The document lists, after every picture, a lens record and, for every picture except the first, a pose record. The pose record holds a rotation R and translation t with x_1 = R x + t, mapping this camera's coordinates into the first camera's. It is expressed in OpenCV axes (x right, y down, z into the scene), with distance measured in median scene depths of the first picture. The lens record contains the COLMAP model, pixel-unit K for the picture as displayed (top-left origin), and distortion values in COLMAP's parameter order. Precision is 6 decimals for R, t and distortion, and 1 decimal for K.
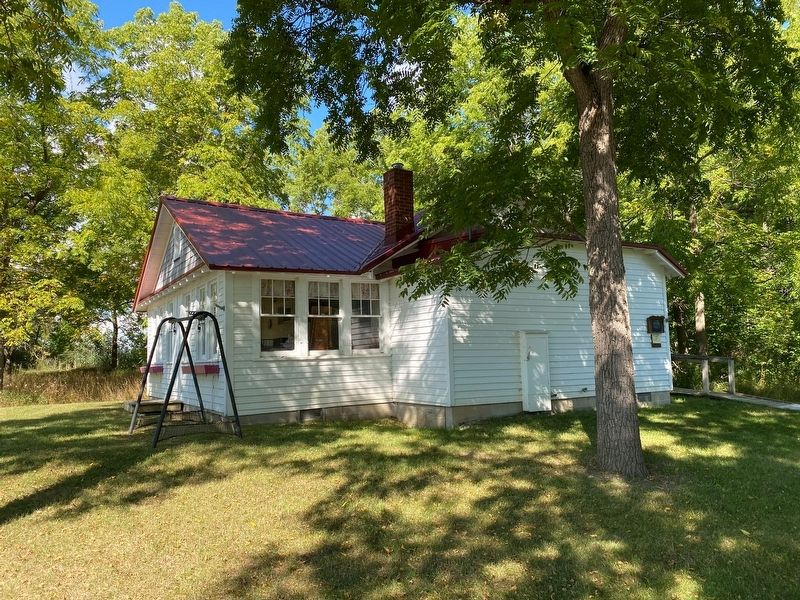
lens RADIAL K [[605.7, 0, 400.0], [0, 605.7, 300.0], [0, 0, 1]] dist [0.060386, -0.000337]
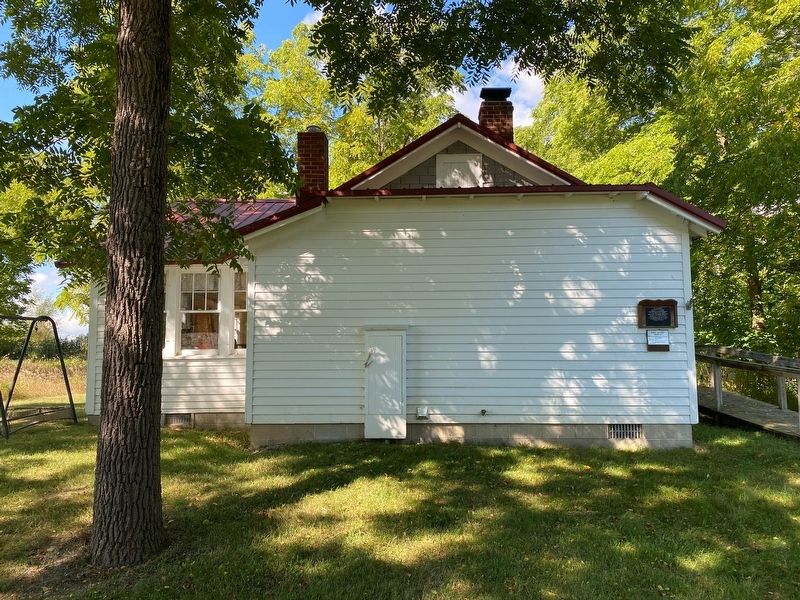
lens RADIAL K [[605.7, 0, 400.0], [0, 605.7, 300.0], [0, 0, 1]] dist [0.060386, -0.000337]
pose [[0.835990, -0.030141, -0.547917, 0.622921], [0.033944, 0.999419, -0.003187, 0.022352], [0.547694, -0.015935, 0.836527, 0.403817]]
